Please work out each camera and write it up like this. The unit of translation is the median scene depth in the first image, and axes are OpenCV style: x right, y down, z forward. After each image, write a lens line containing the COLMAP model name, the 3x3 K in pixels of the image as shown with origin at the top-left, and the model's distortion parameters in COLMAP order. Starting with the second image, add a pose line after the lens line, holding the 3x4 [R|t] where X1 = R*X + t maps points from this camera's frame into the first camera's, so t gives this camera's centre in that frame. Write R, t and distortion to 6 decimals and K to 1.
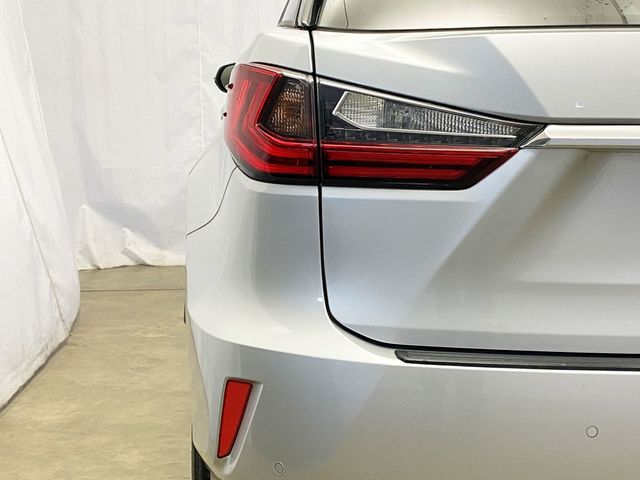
lens RADIAL K [[888.2, 0, 320.0], [0, 888.2, 240.0], [0, 0, 1]] dist [0.208806, -0.846259]
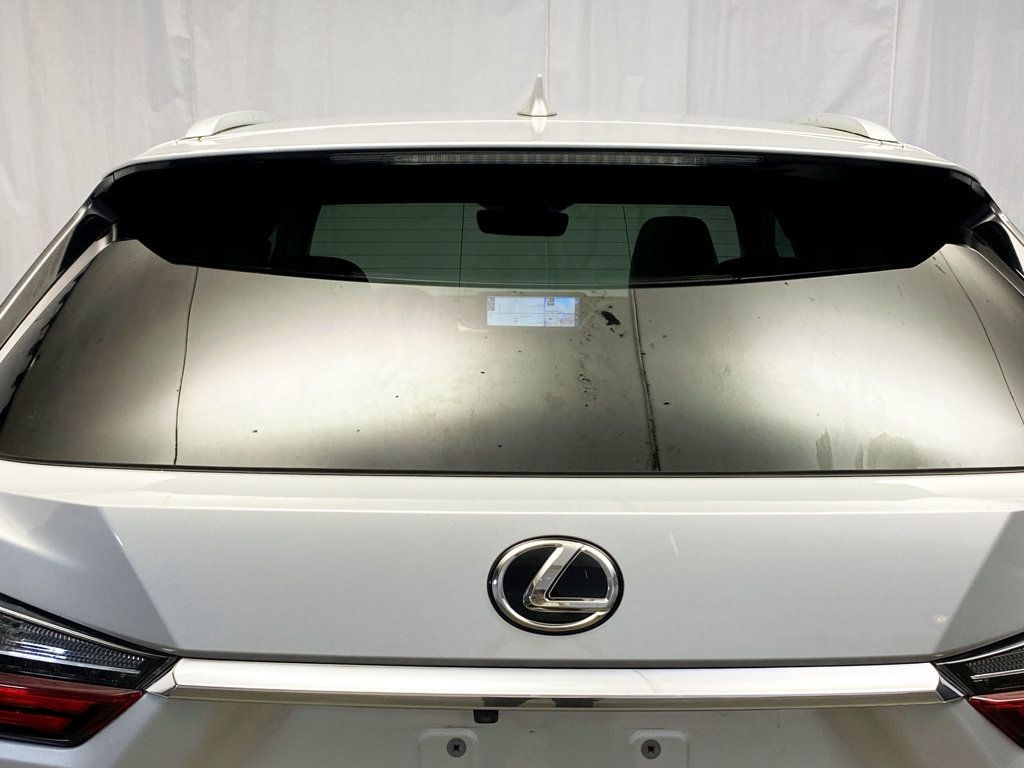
lens RADIAL K [[1421.1, 0, 512.0], [0, 1421.1, 384.0], [0, 0, 1]] dist [0.208806, -0.846259]
pose [[0.999752, -0.002346, -0.022132, 0.467146], [0.001804, 0.999699, -0.024475, -0.271124], [0.022183, 0.024429, 0.999455, -0.000711]]
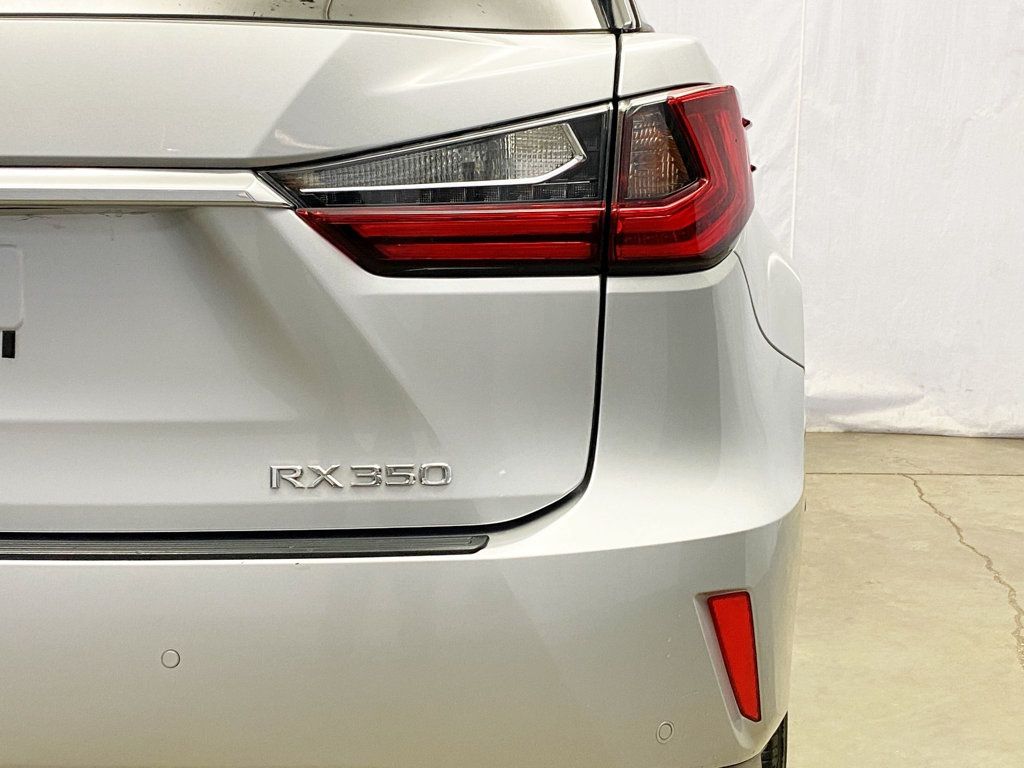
lens RADIAL K [[1421.1, 0, 512.0], [0, 1421.1, 384.0], [0, 0, 1]] dist [0.208806, -0.846259]
pose [[0.997691, 0.004429, -0.067767, 0.945755], [-0.005779, 0.999789, -0.019732, 0.040846], [0.067666, 0.020078, 0.997506, 0.020088]]
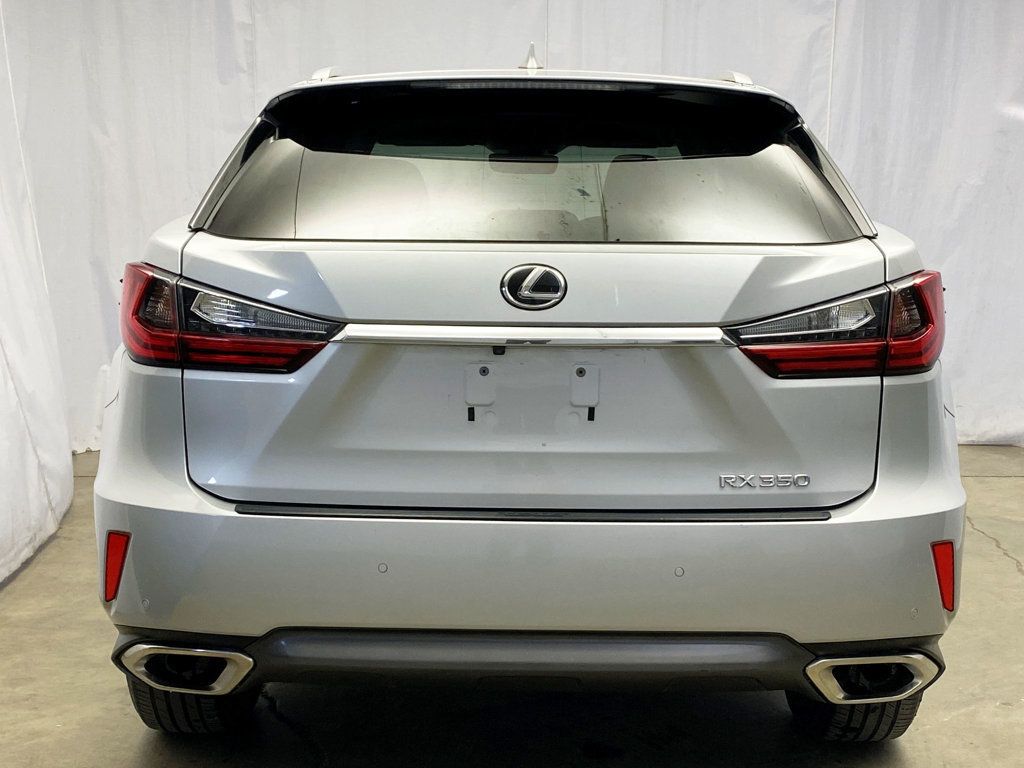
lens RADIAL K [[1421.1, 0, 512.0], [0, 1421.1, 384.0], [0, 0, 1]] dist [0.208806, -0.846259]
pose [[0.999678, 0.004374, -0.025001, 0.492810], [-0.004871, 0.999791, -0.019848, -0.004341], [0.024909, 0.019964, 0.999490, -0.920491]]
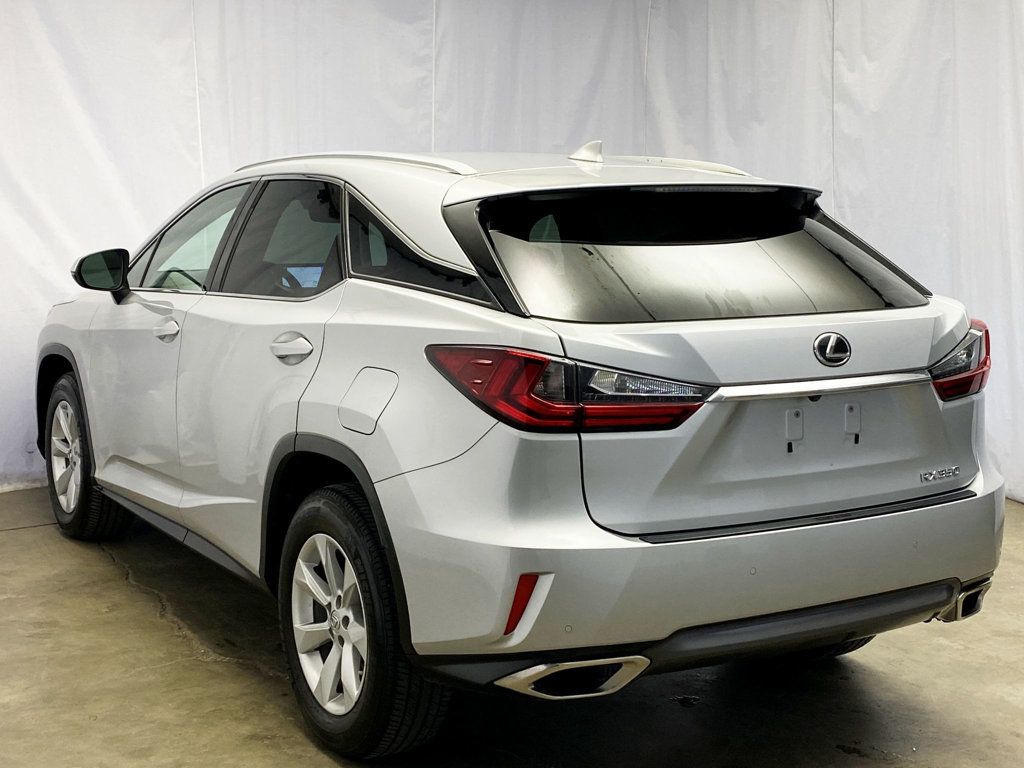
lens RADIAL K [[1421.1, 0, 512.0], [0, 1421.1, 384.0], [0, 0, 1]] dist [0.208806, -0.846259]
pose [[0.865683, -0.070841, 0.495555, -1.256298], [0.076503, 0.997030, 0.008887, -0.171100], [-0.494713, 0.030218, 0.868531, -0.989753]]
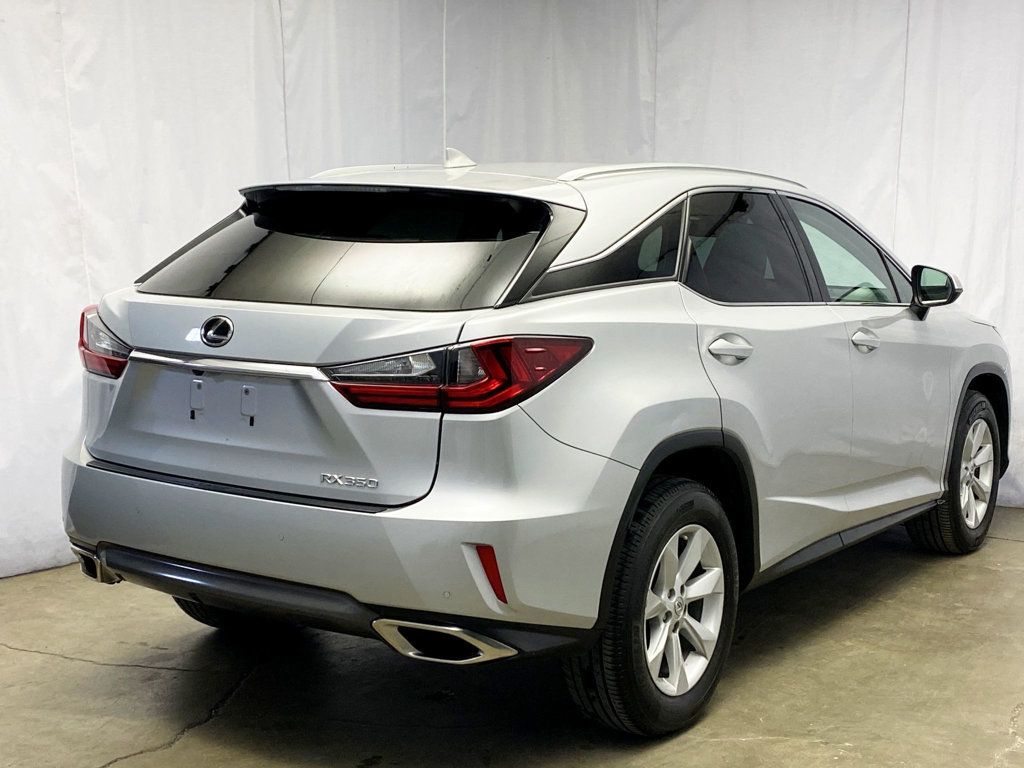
lens RADIAL K [[1421.1, 0, 512.0], [0, 1421.1, 384.0], [0, 0, 1]] dist [0.208806, -0.846259]
pose [[0.813726, 0.073139, -0.576628, 2.500286], [-0.098150, 0.995096, -0.012290, -0.087592], [0.572901, 0.066597, 0.816914, -0.982365]]
